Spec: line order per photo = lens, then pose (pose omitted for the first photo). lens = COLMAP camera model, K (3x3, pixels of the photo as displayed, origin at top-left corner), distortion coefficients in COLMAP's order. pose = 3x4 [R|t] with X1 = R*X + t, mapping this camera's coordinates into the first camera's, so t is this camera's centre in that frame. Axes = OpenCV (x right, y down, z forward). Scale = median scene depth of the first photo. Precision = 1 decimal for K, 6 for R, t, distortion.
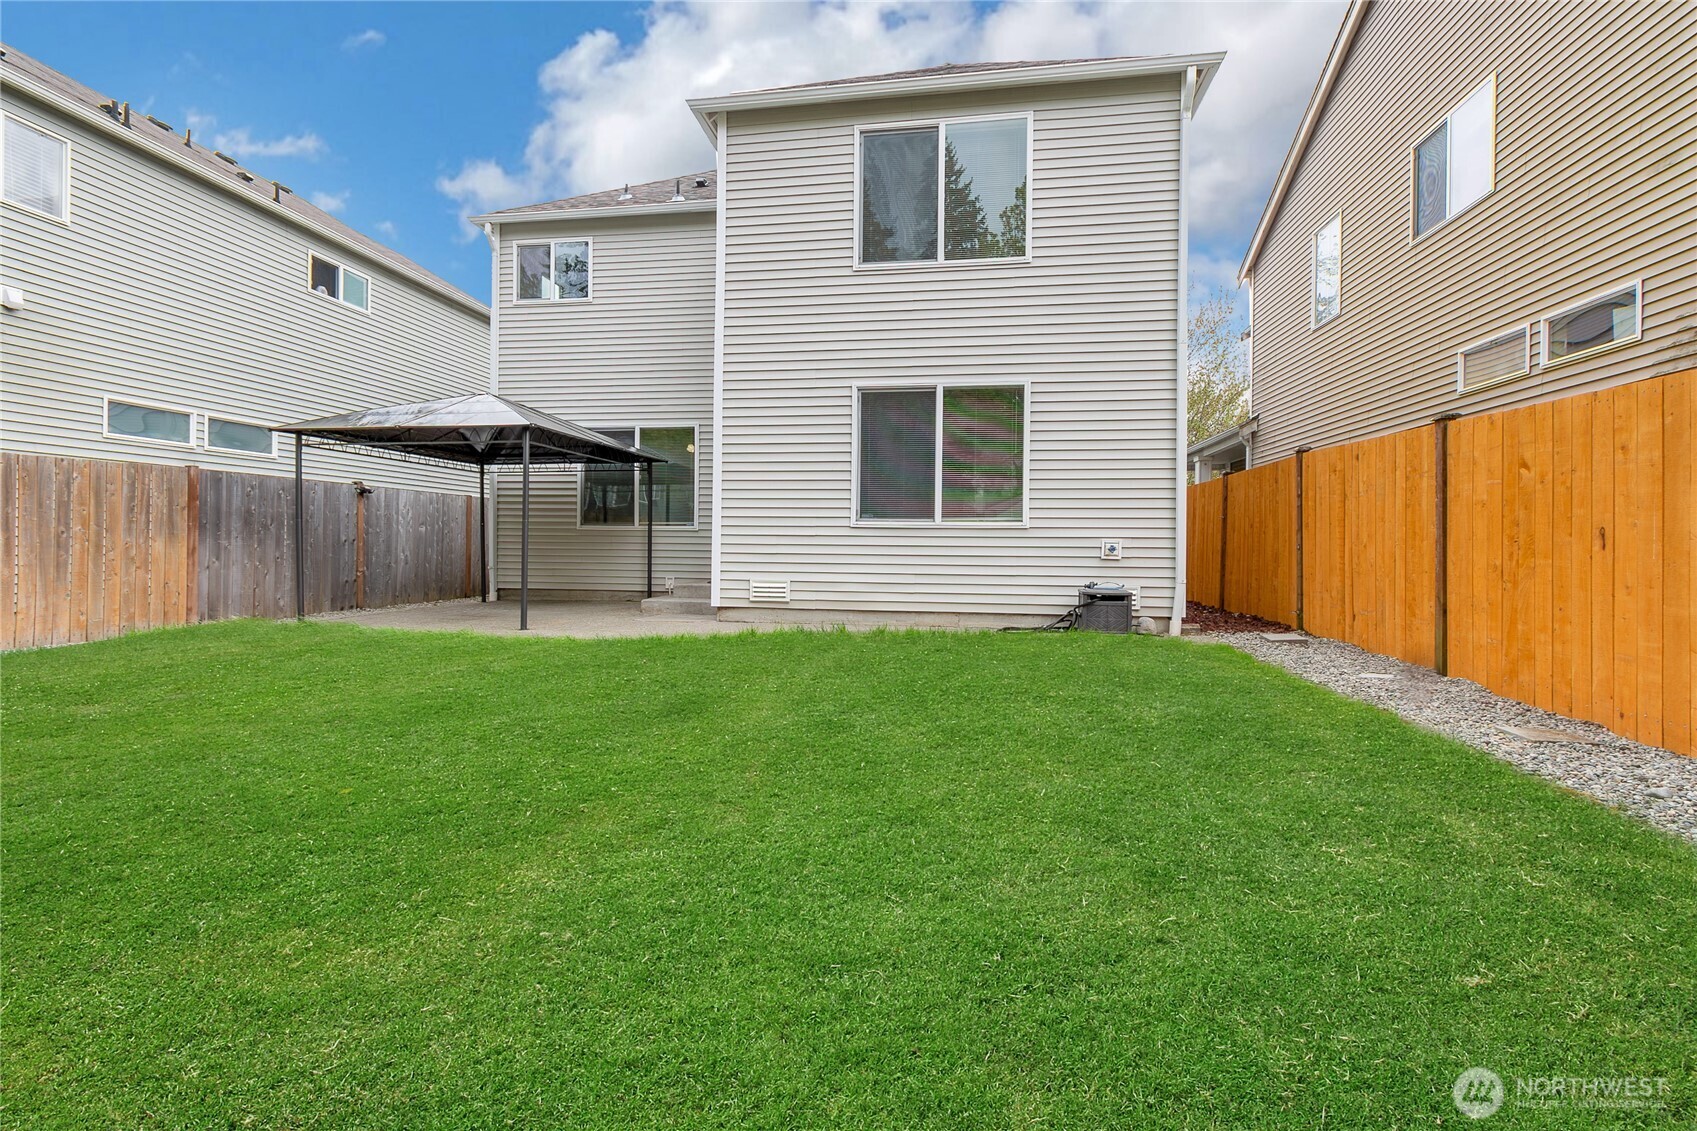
lens RADIAL K [[781.8, 0, 850.1], [0, 781.8, 537.6], [0, 0, 1]] dist [0.002098, -0.000276]
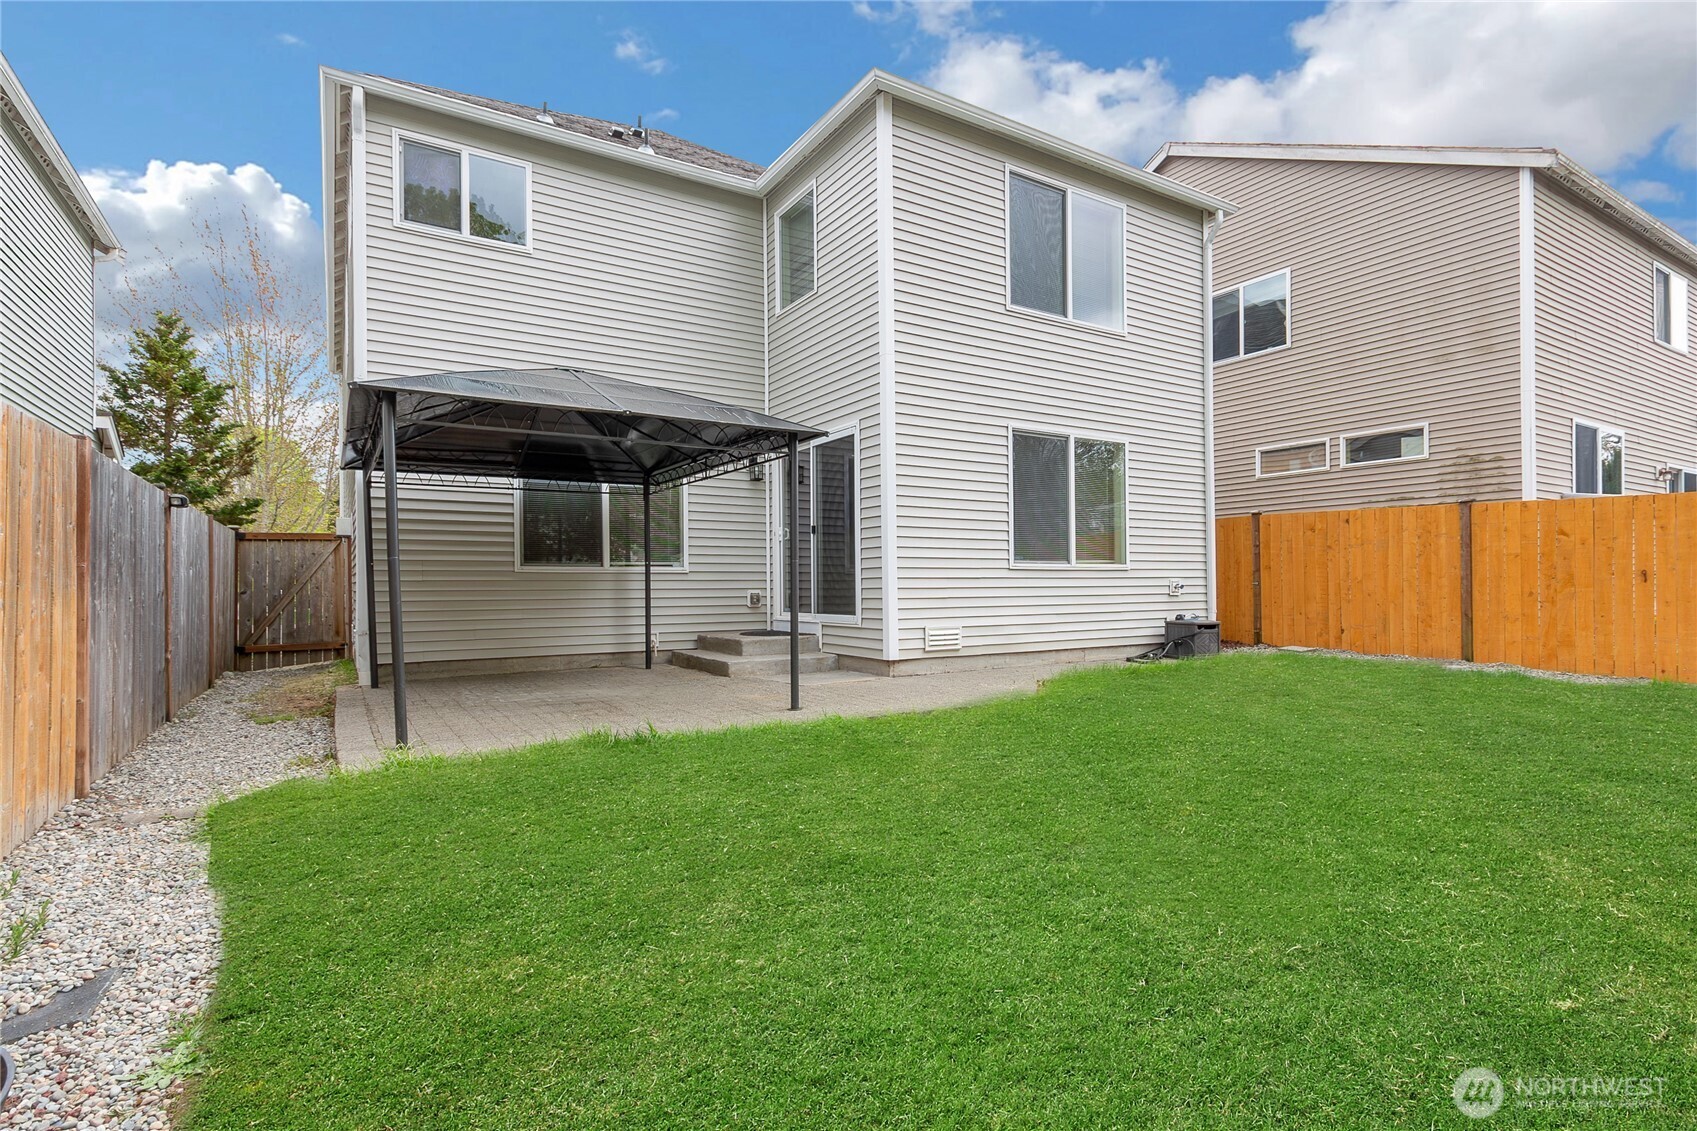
lens RADIAL K [[780.7, 0, 849.4], [0, 780.7, 576.1], [0, 0, 1]] dist [0.003592, 0.000219]
pose [[0.770958, -0.007366, 0.636843, -0.785638], [0.007251, 0.999970, 0.002789, -0.008466], [-0.636845, 0.002467, 0.770988, 0.368572]]
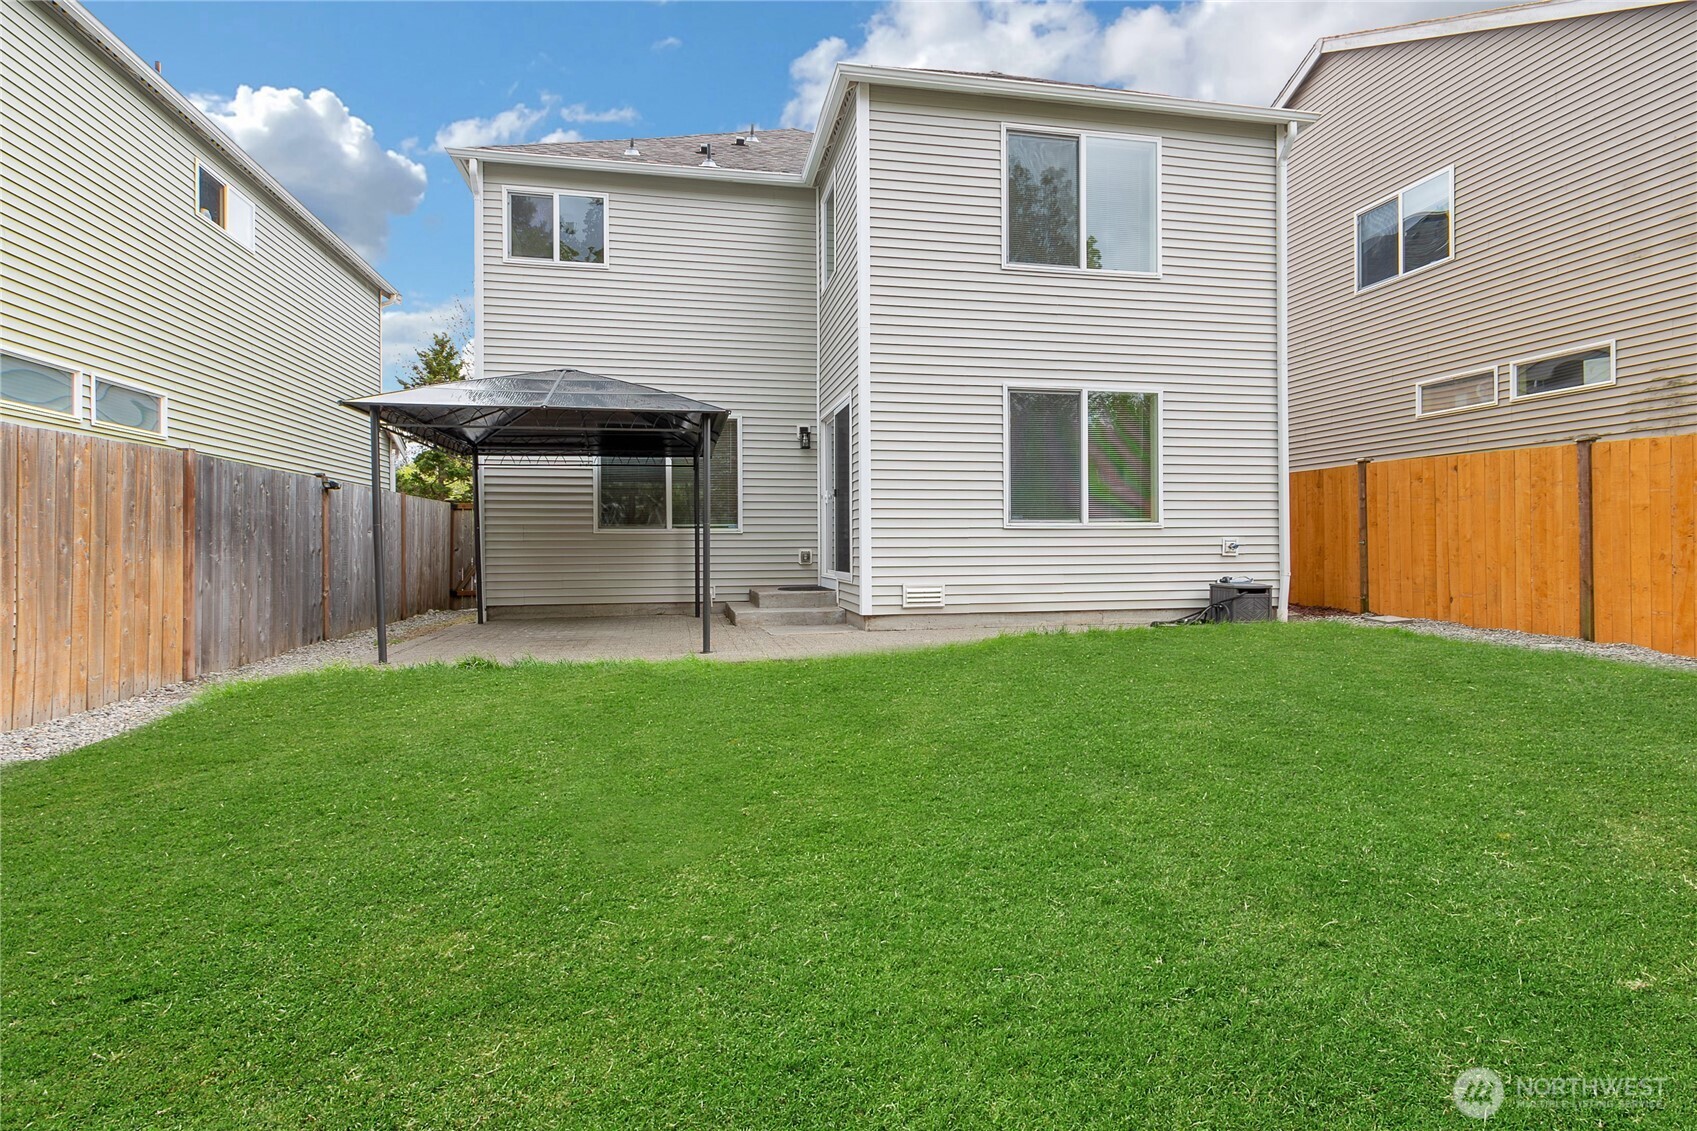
lens RADIAL K [[781.8, 0, 850.1], [0, 781.8, 537.6], [0, 0, 1]] dist [0.002098, -0.000276]
pose [[0.940719, -0.011860, 0.338979, -0.518208], [0.011456, 0.999929, 0.003191, -0.007245], [-0.338993, 0.000881, 0.940789, 0.136338]]
